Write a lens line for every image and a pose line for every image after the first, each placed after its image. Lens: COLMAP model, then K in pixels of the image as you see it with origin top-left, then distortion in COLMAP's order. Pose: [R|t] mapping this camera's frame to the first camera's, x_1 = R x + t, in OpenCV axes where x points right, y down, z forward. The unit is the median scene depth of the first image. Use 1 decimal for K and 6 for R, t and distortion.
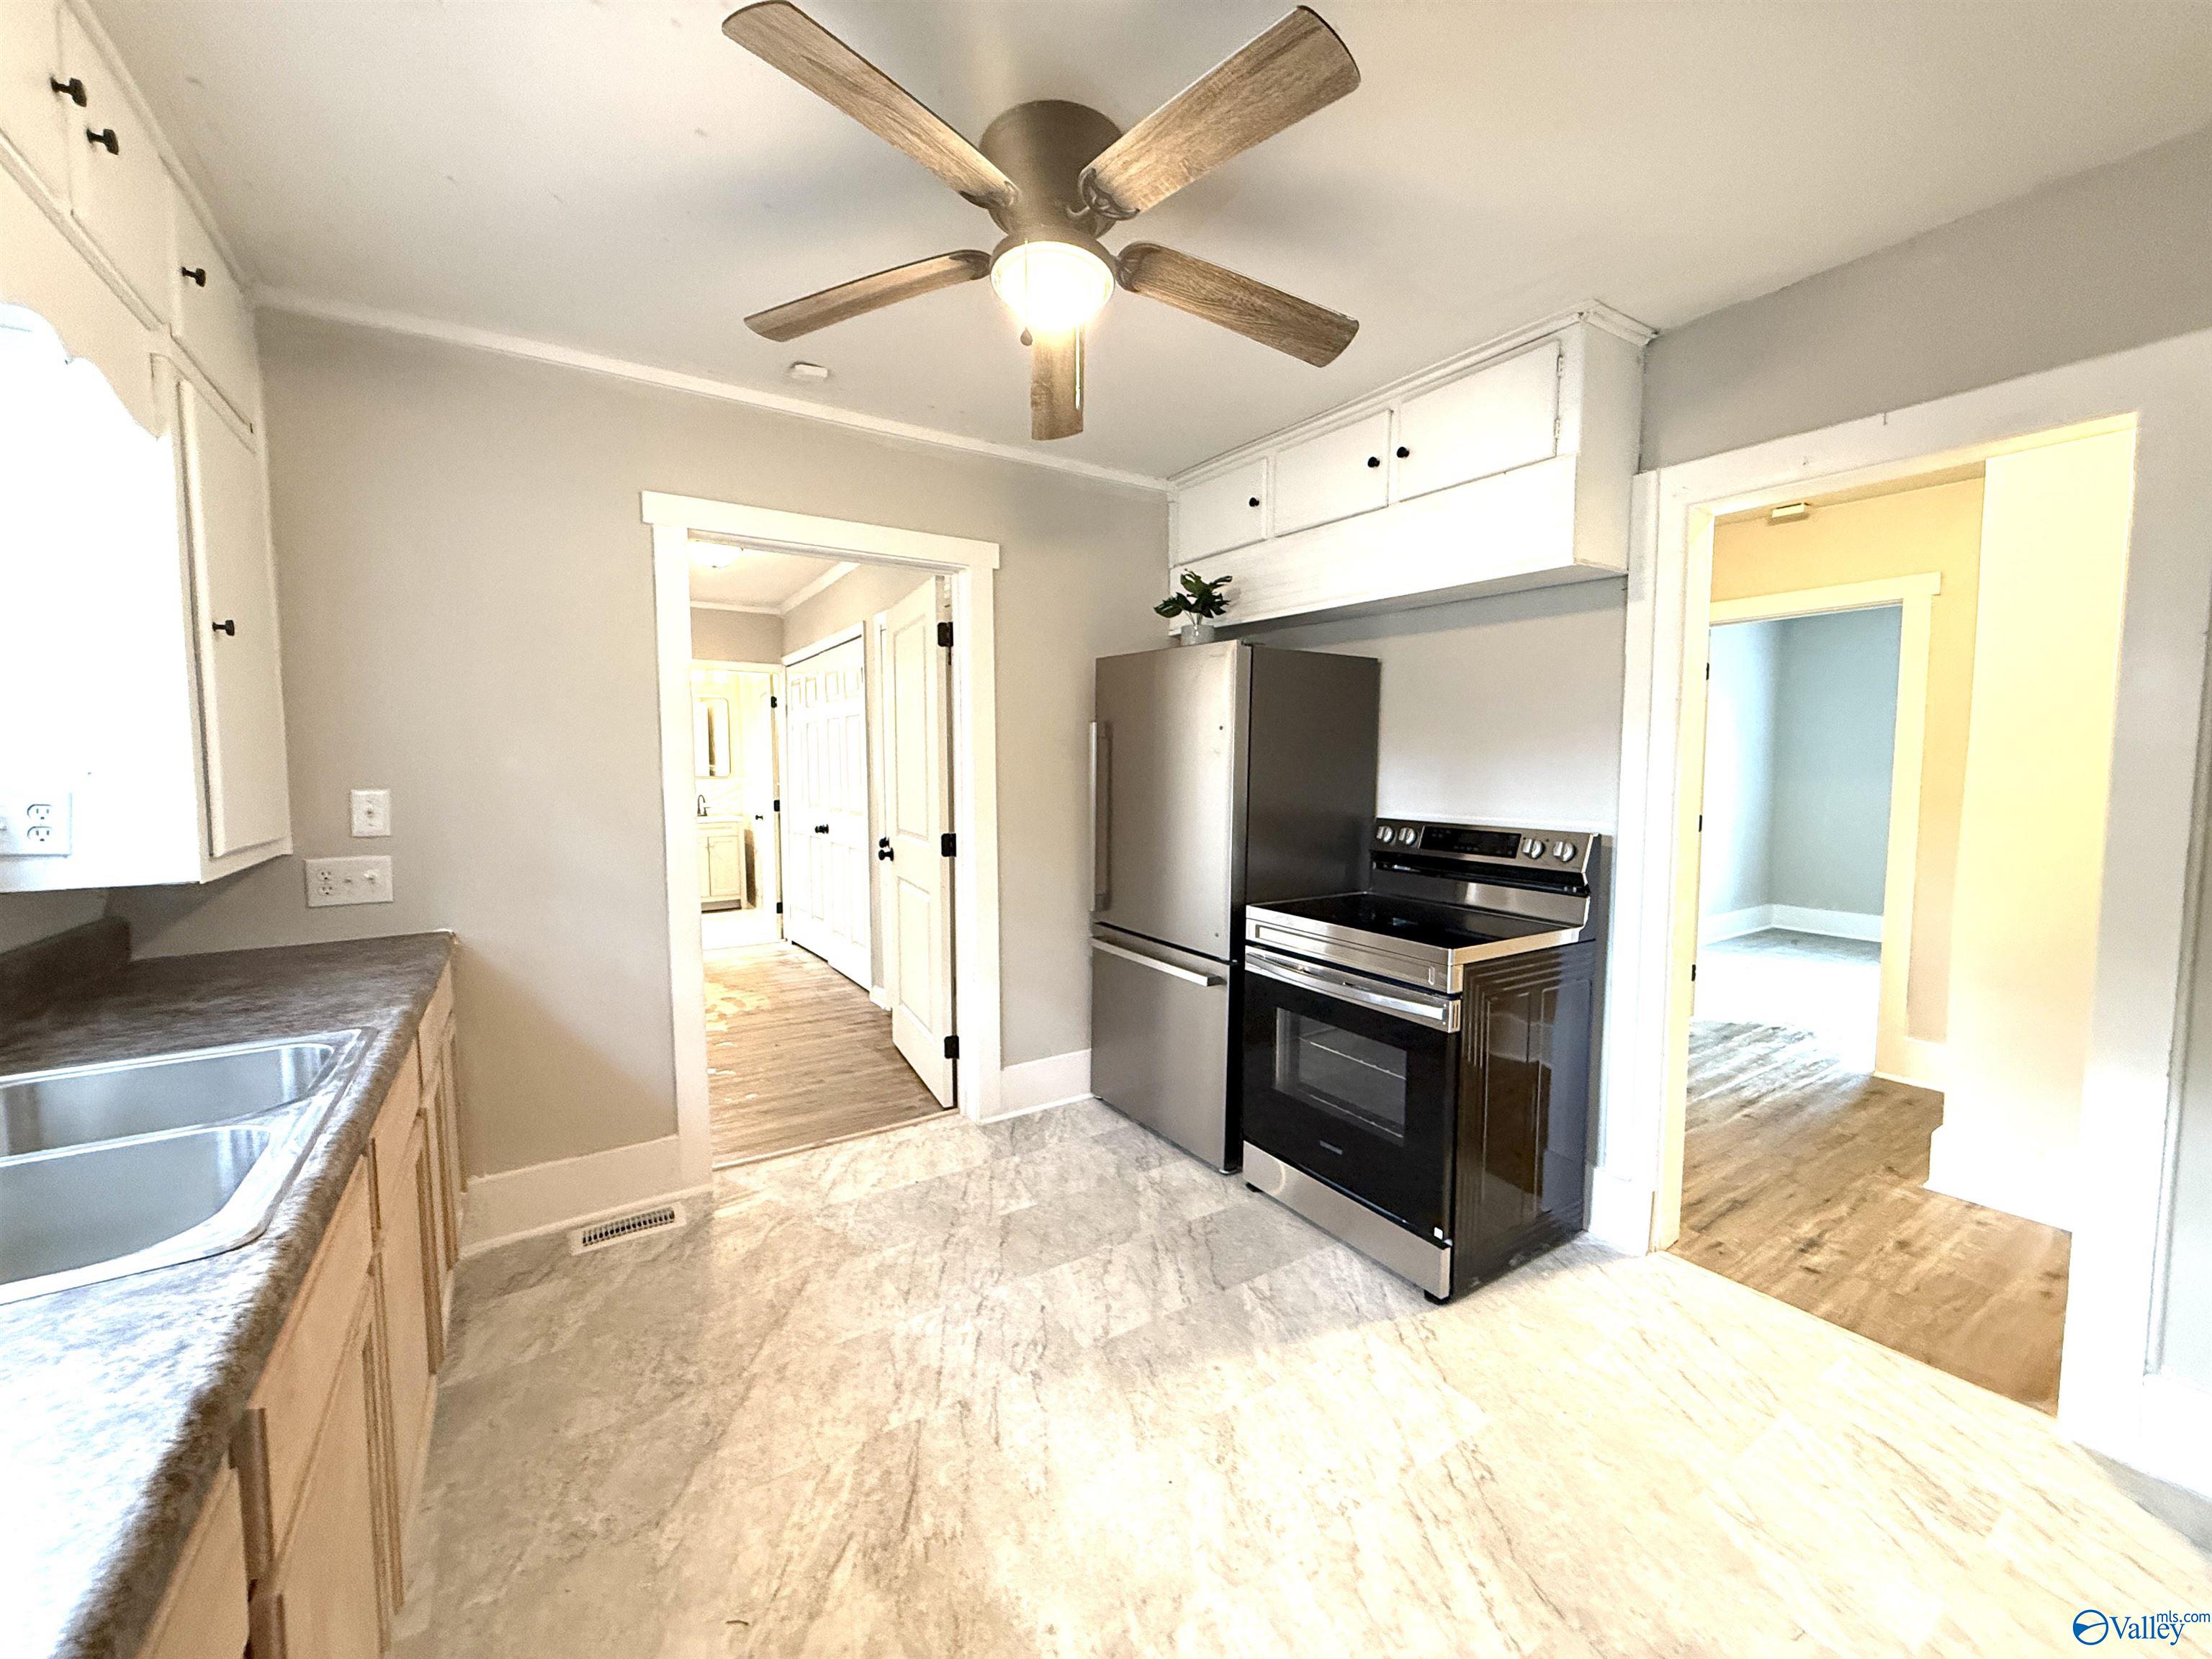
lens RADIAL K [[881.3, 0, 1107.3], [0, 881.3, 824.8], [0, 0, 1]] dist [-0.001463, 0.000004]
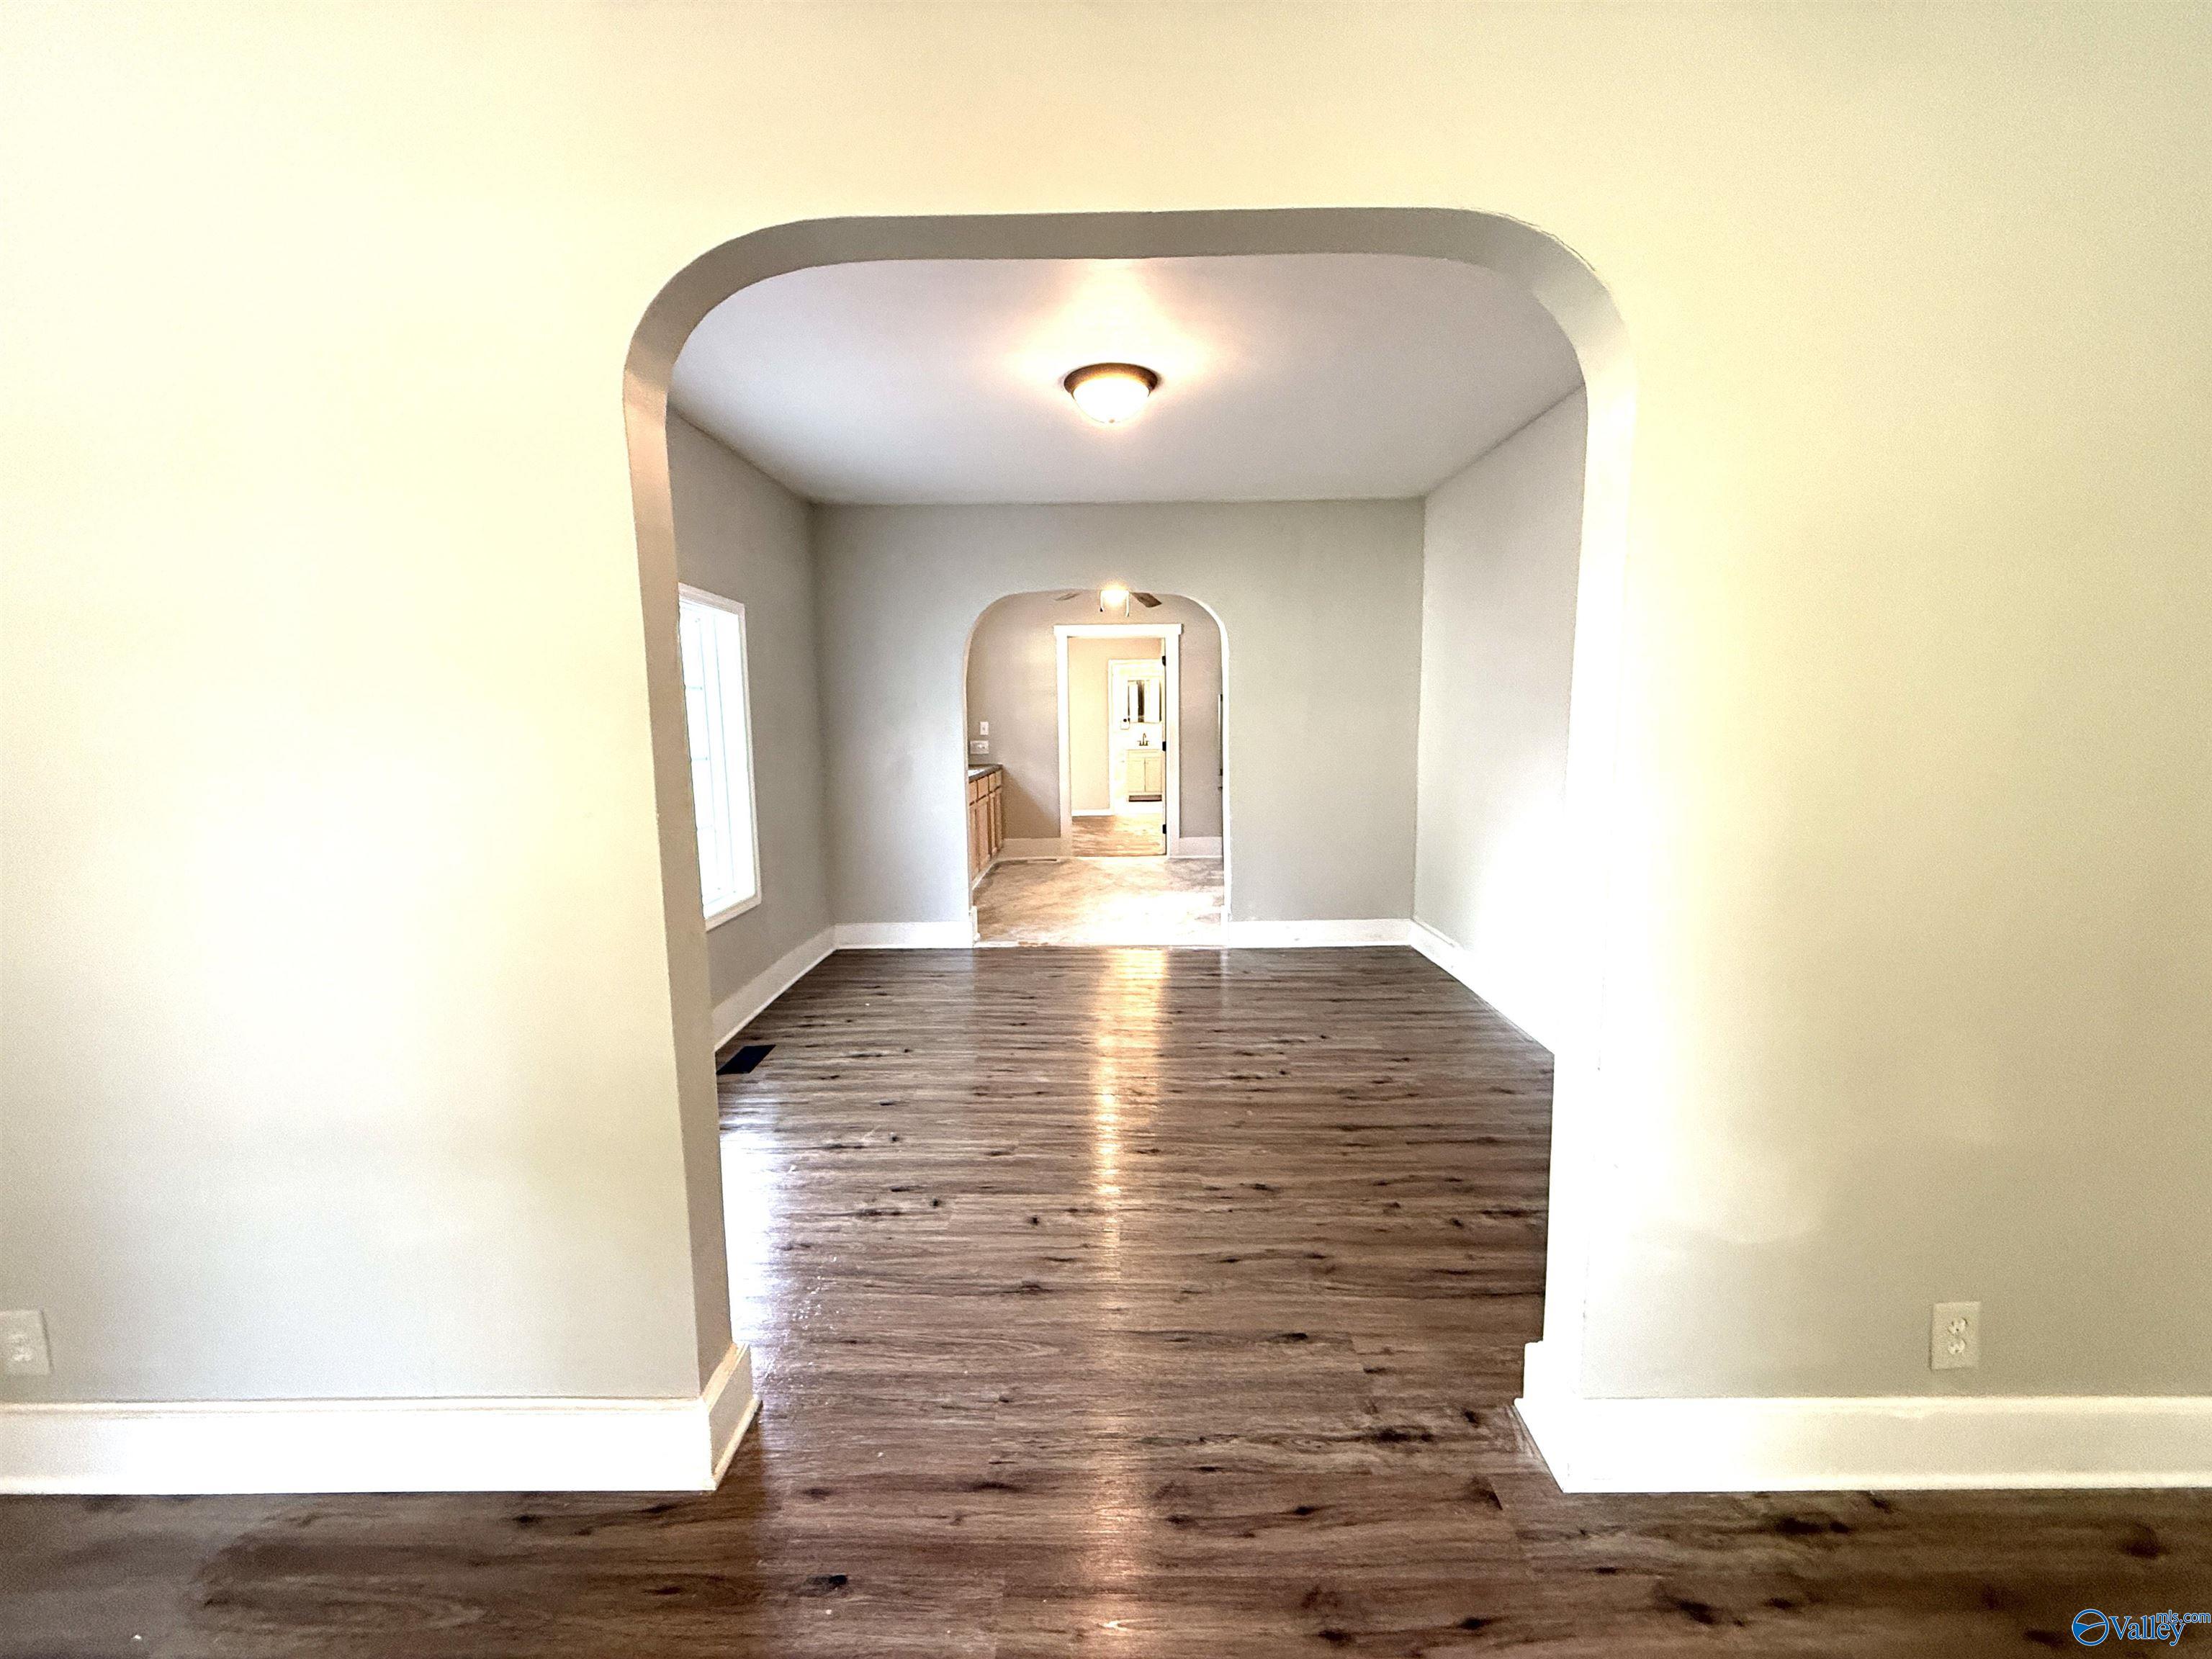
lens RADIAL K [[881.3, 0, 1095.2], [0, 881.3, 832.8], [0, 0, 1]] dist [-0.001463, 0.000004]
pose [[0.821821, 0.067007, -0.565792, 1.590349], [-0.031631, 0.996894, 0.072118, 0.136761], [0.568868, -0.041371, 0.821388, -1.700860]]
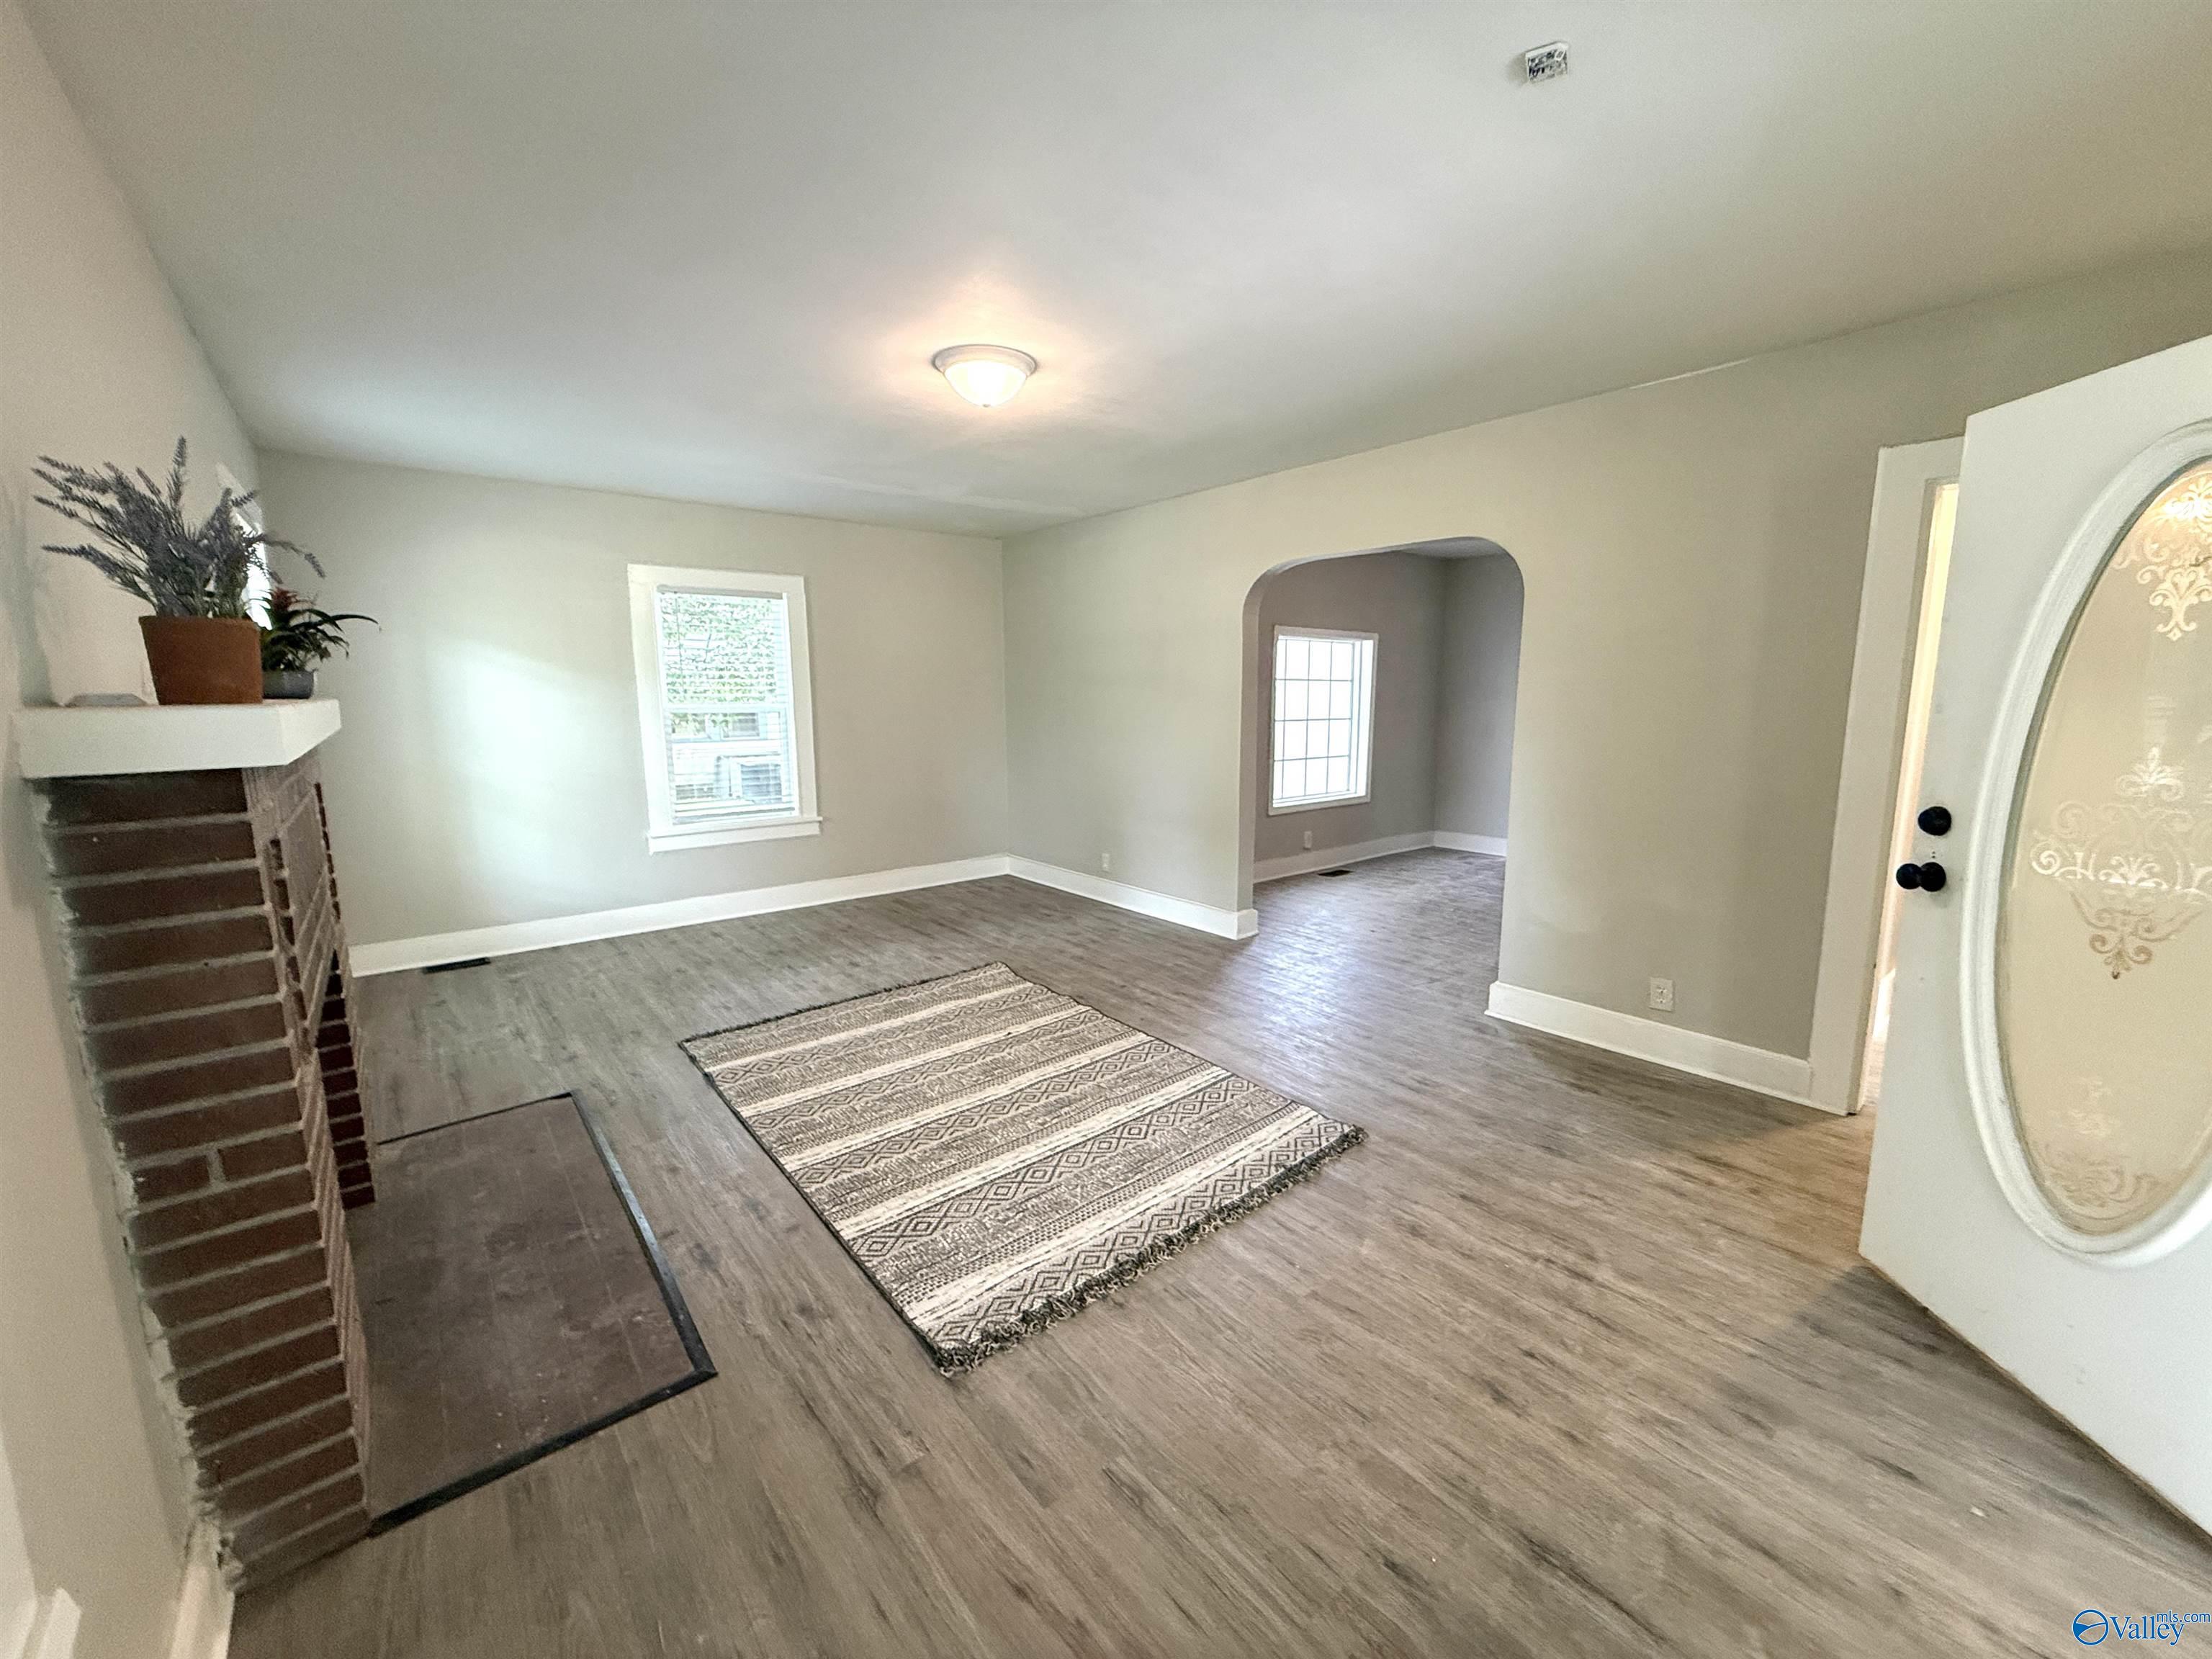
lens RADIAL K [[881.3, 0, 1107.8], [0, 881.3, 827.3], [0, 0, 1]] dist [-0.001463, 0.000004]
pose [[0.098003, 0.158589, -0.982469, 3.128581], [-0.070557, 0.985844, 0.152095, 0.102653], [0.992682, 0.054415, 0.107805, -1.909100]]
